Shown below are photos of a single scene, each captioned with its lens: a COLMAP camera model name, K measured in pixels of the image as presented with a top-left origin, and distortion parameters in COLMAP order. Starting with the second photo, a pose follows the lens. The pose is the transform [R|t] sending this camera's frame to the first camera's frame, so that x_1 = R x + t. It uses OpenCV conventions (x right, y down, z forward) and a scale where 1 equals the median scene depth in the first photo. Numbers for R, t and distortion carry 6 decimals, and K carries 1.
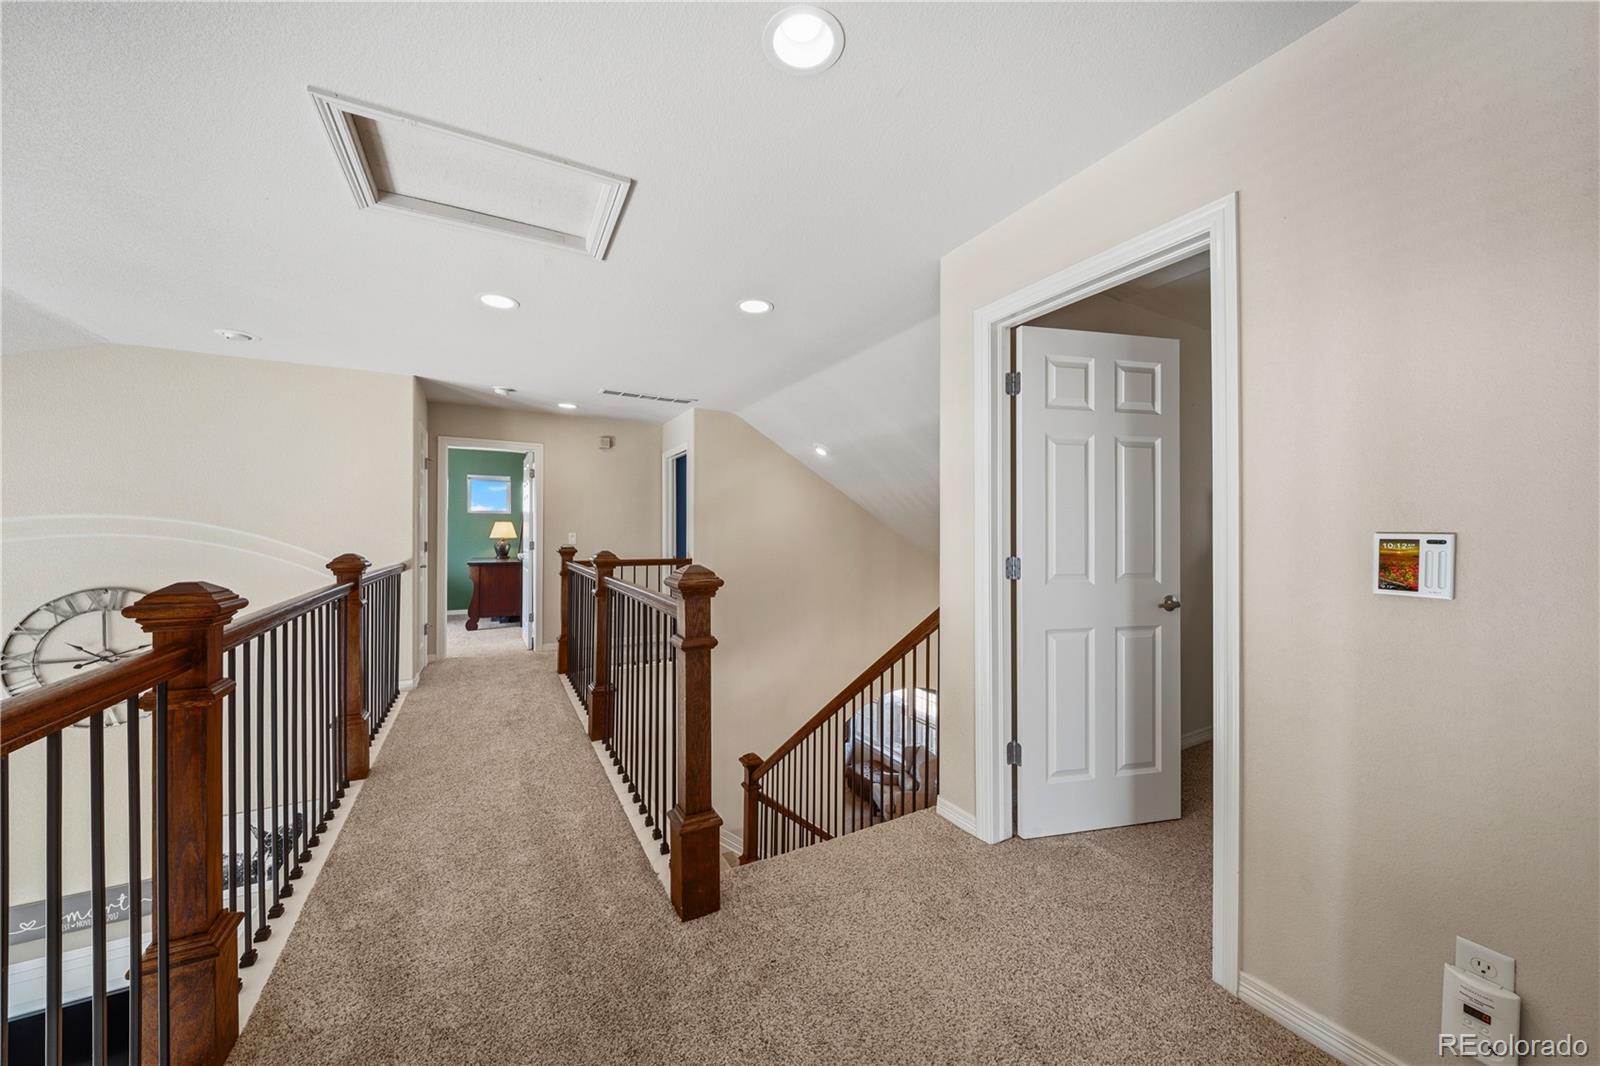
lens RADIAL K [[576.5, 0, 803.8], [0, 576.5, 533.6], [0, 0, 1]] dist [-0.004991, 0.001024]
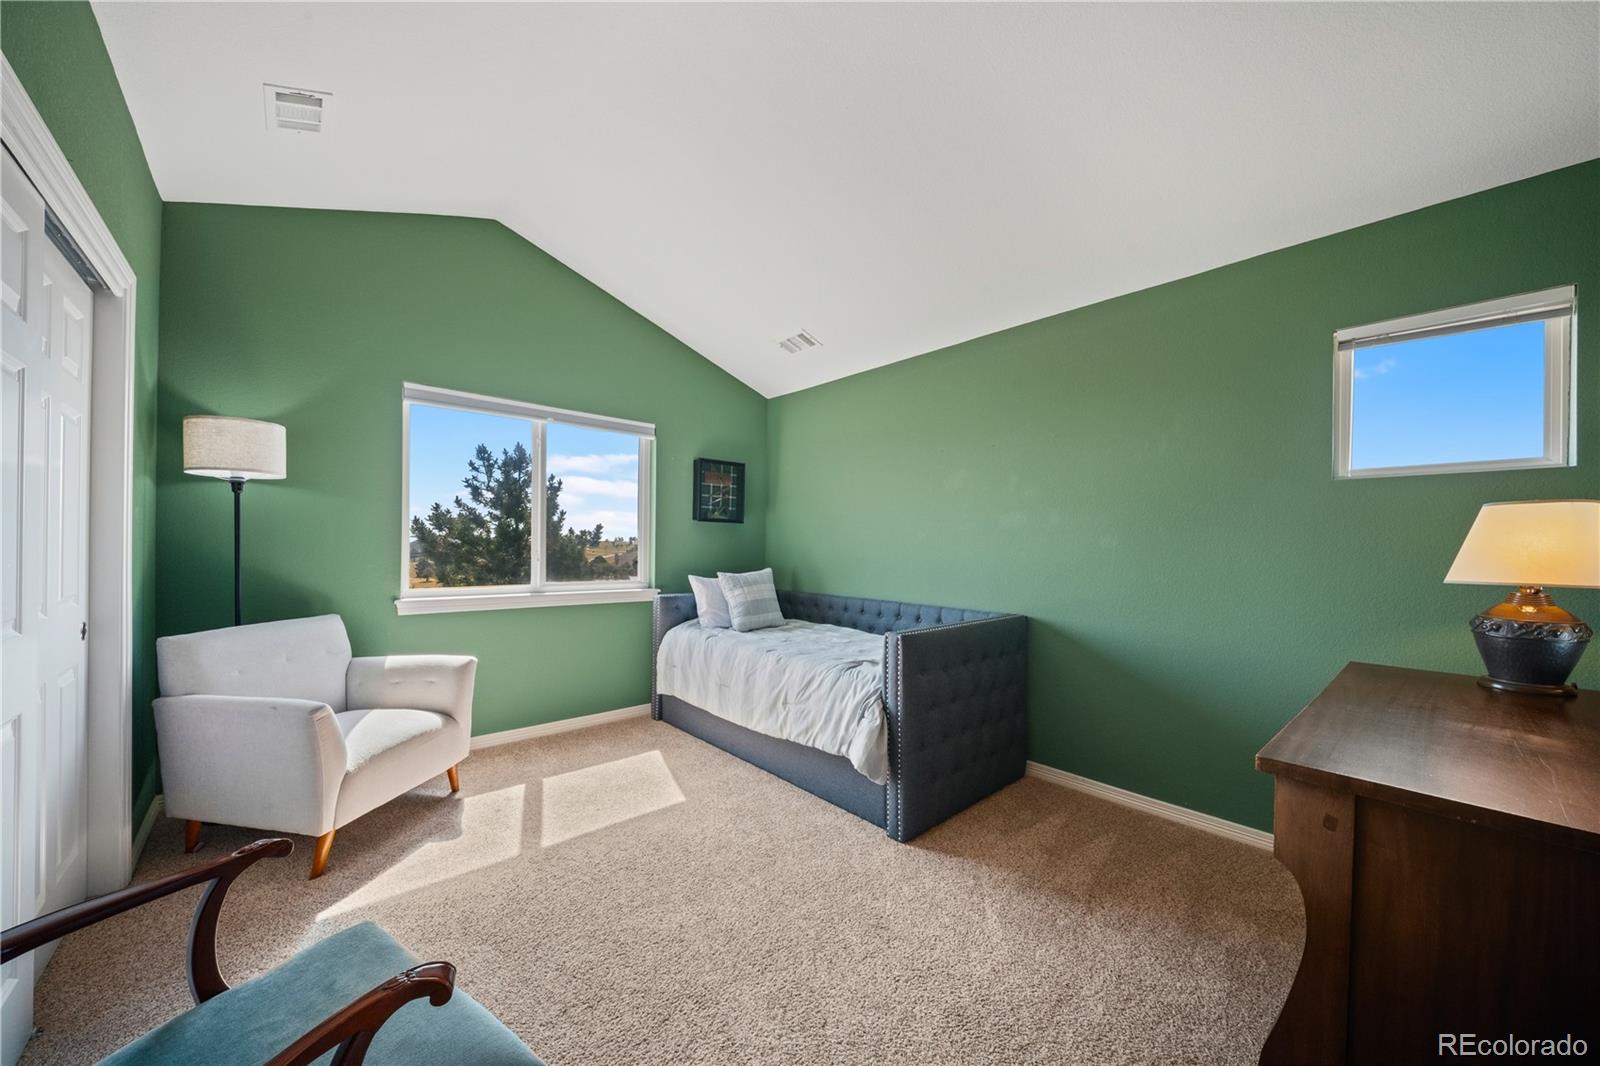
lens RADIAL K [[576.5, 0, 803.6], [0, 576.5, 536.0], [0, 0, 1]] dist [-0.004991, 0.001024]
pose [[0.234309, -0.002433, -0.972159, -0.391565], [-0.007100, 0.999966, -0.004214, -0.006492], [0.972136, 0.007889, 0.234284, 0.714102]]
